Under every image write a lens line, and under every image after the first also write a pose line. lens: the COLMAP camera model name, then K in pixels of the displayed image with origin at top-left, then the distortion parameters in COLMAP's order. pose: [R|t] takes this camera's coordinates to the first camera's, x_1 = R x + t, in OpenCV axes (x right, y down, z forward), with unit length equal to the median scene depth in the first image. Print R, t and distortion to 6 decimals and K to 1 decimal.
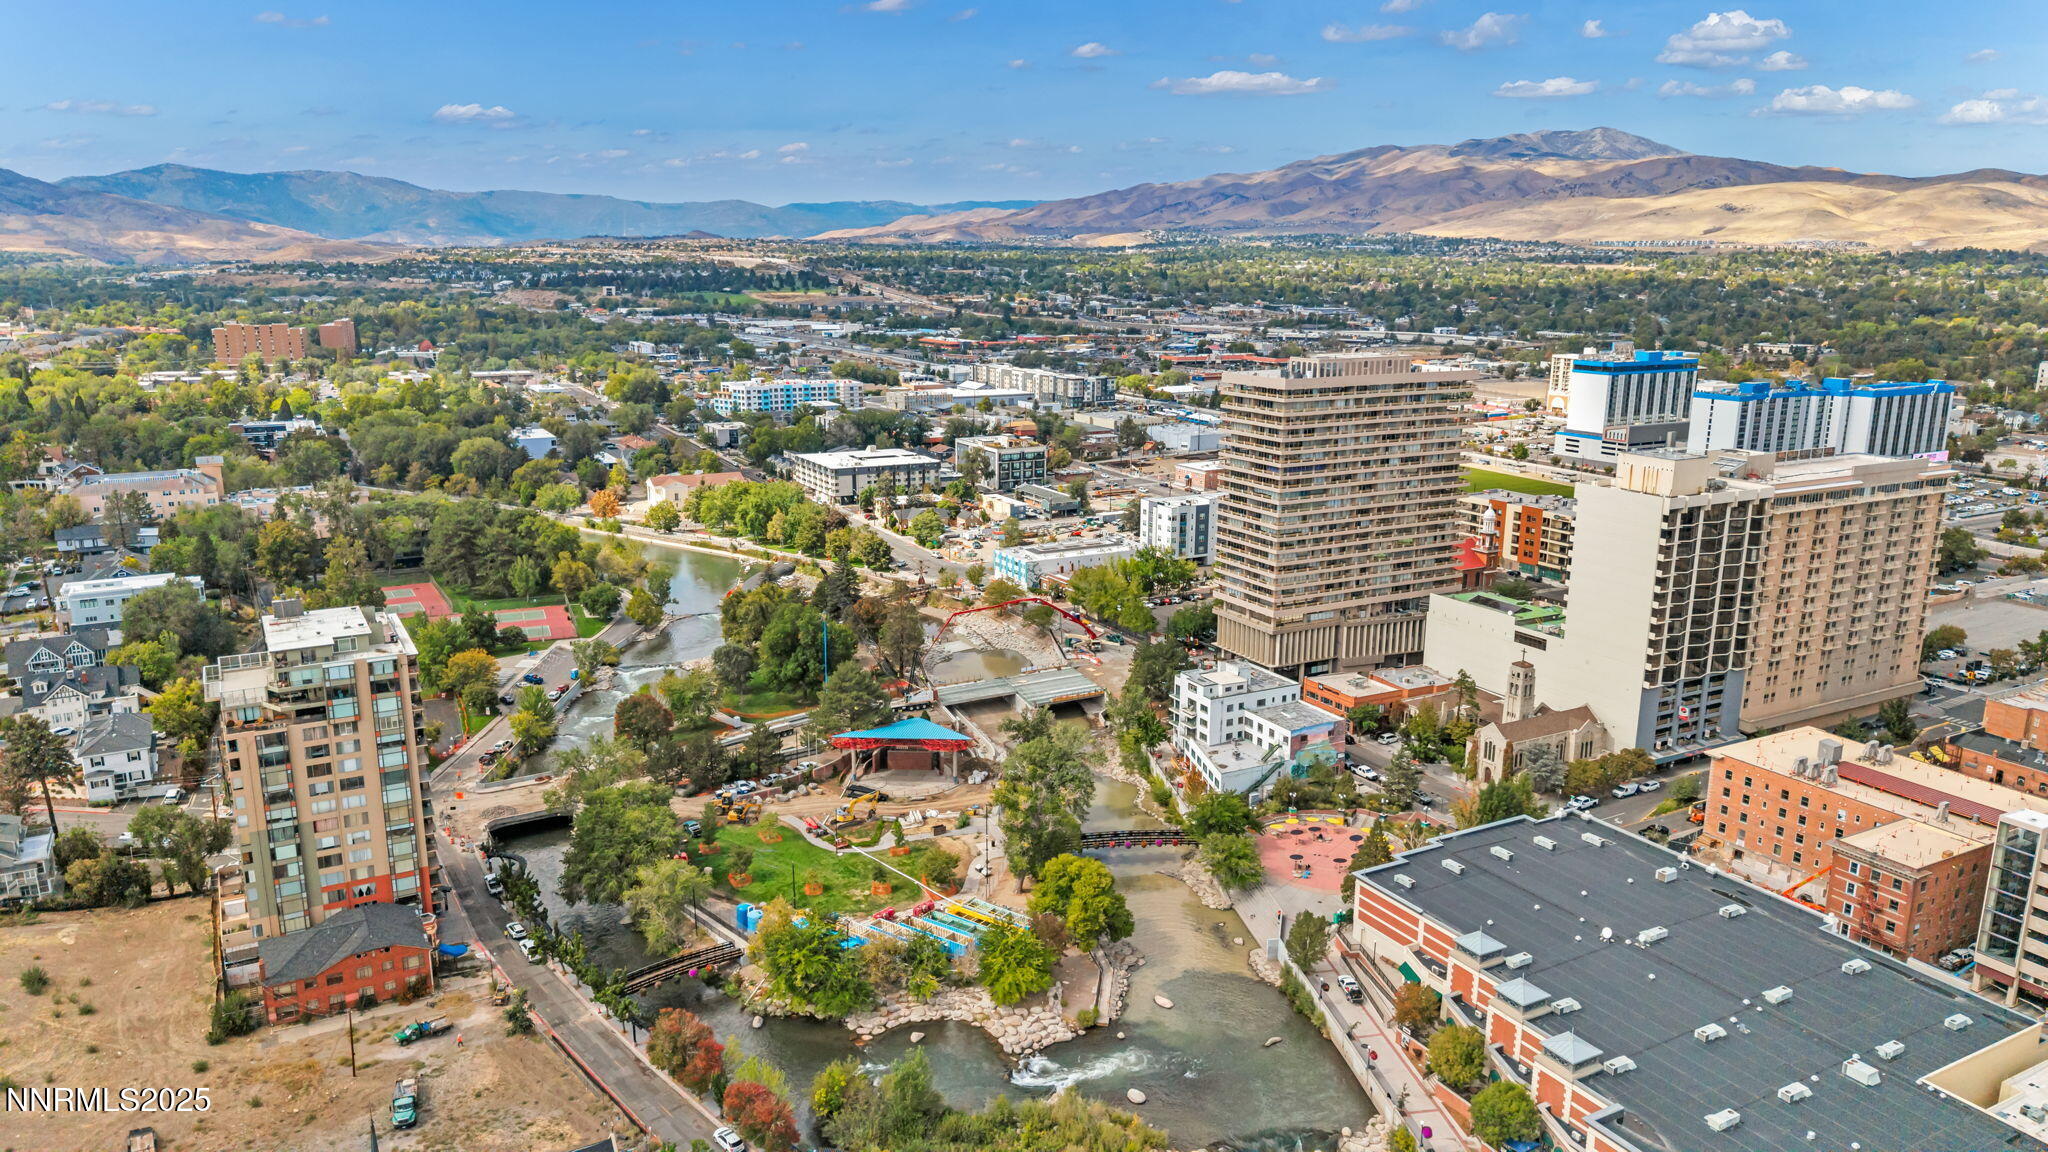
lens RADIAL K [[1339.3, 0, 1024.0], [0, 1339.3, 576.0], [0, 0, 1]] dist [0.051432, -0.046812]
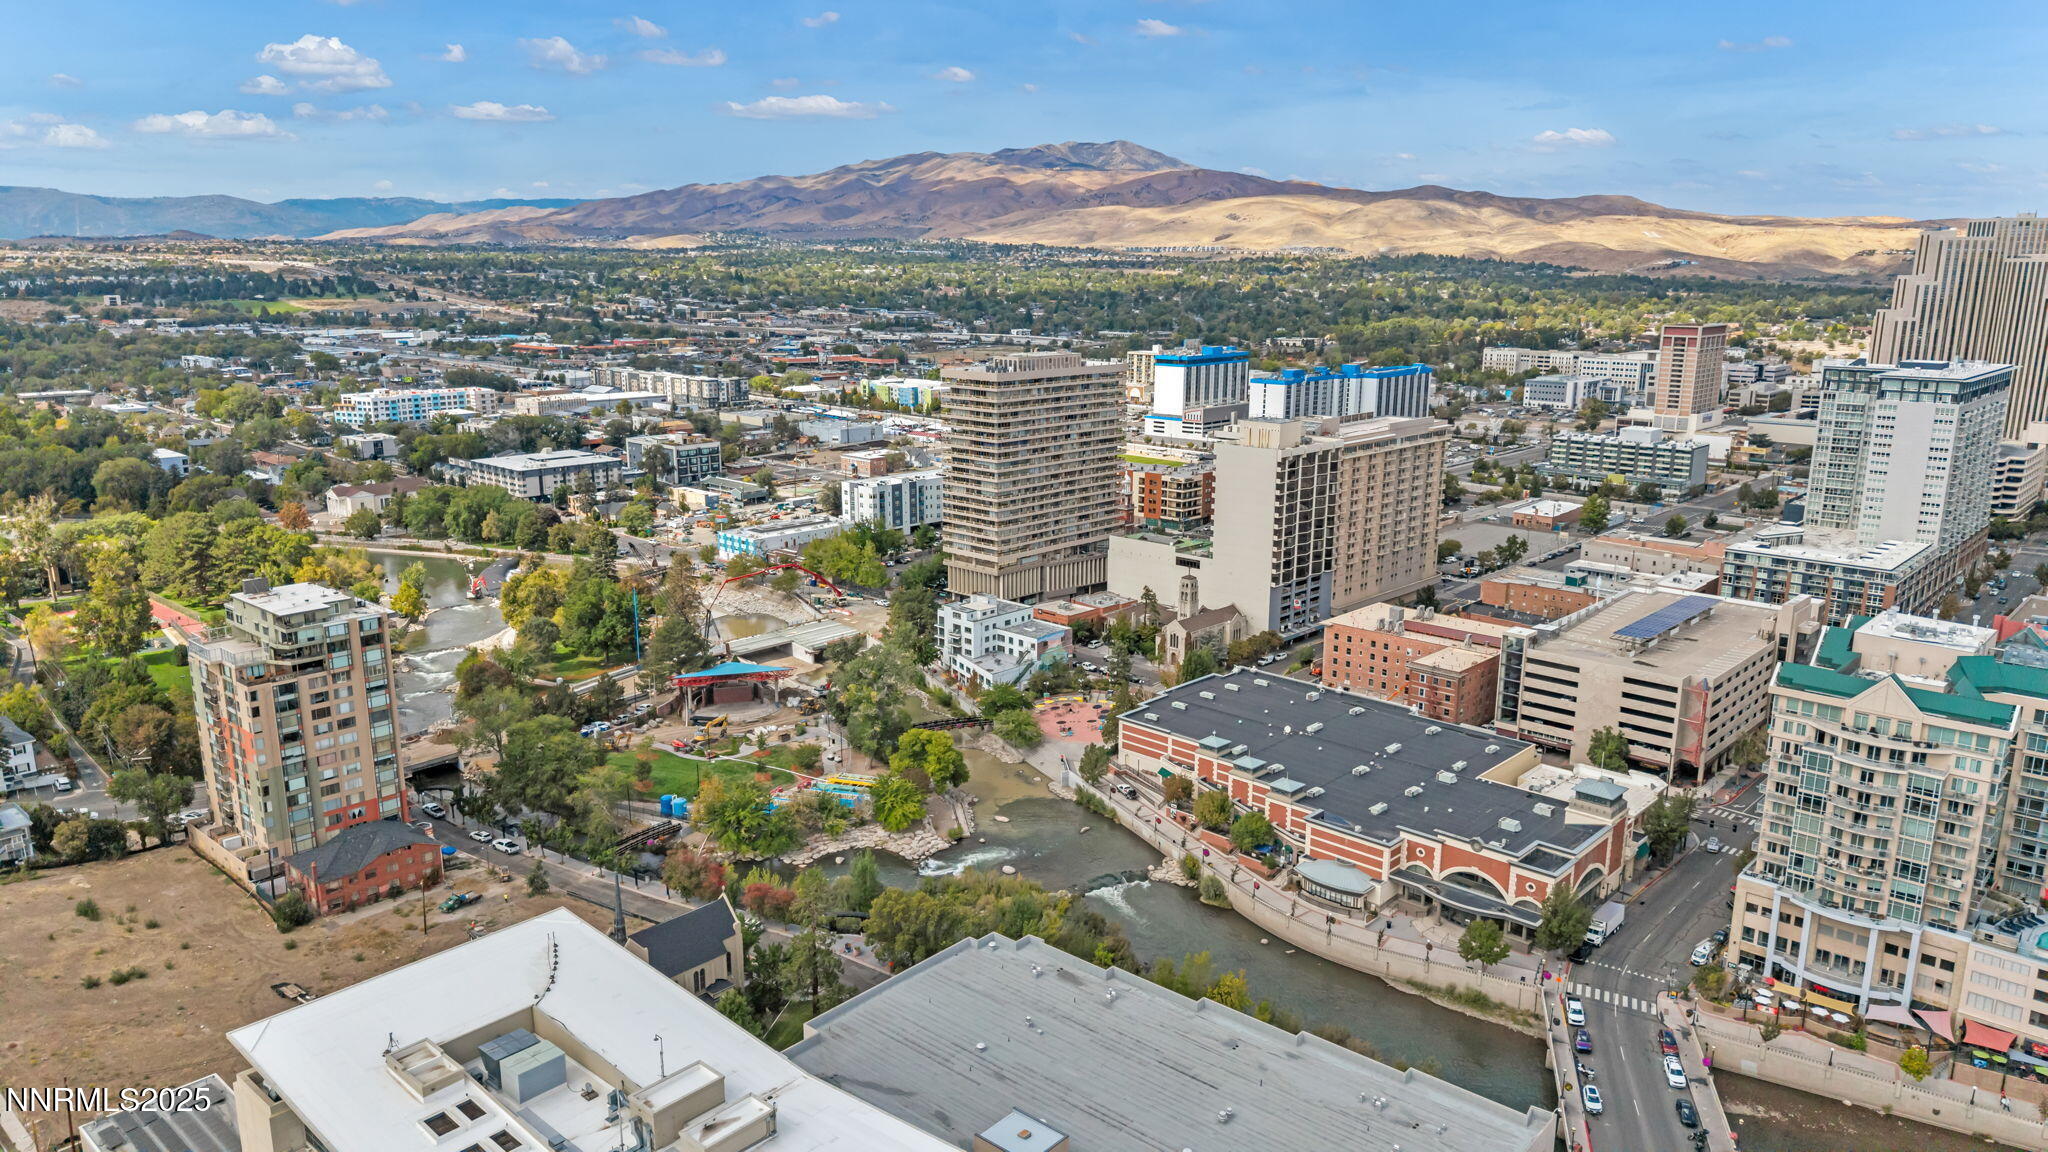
lens RADIAL K [[1352.6, 0, 992.1], [0, 1352.6, 574.9], [0, 0, 1]] dist [0.130327, -0.218456]
pose [[0.954483, -0.069137, 0.290141, -0.206676], [0.070584, 0.997491, 0.005487, 0.038936], [-0.289793, 0.015242, 0.956968, -0.240154]]
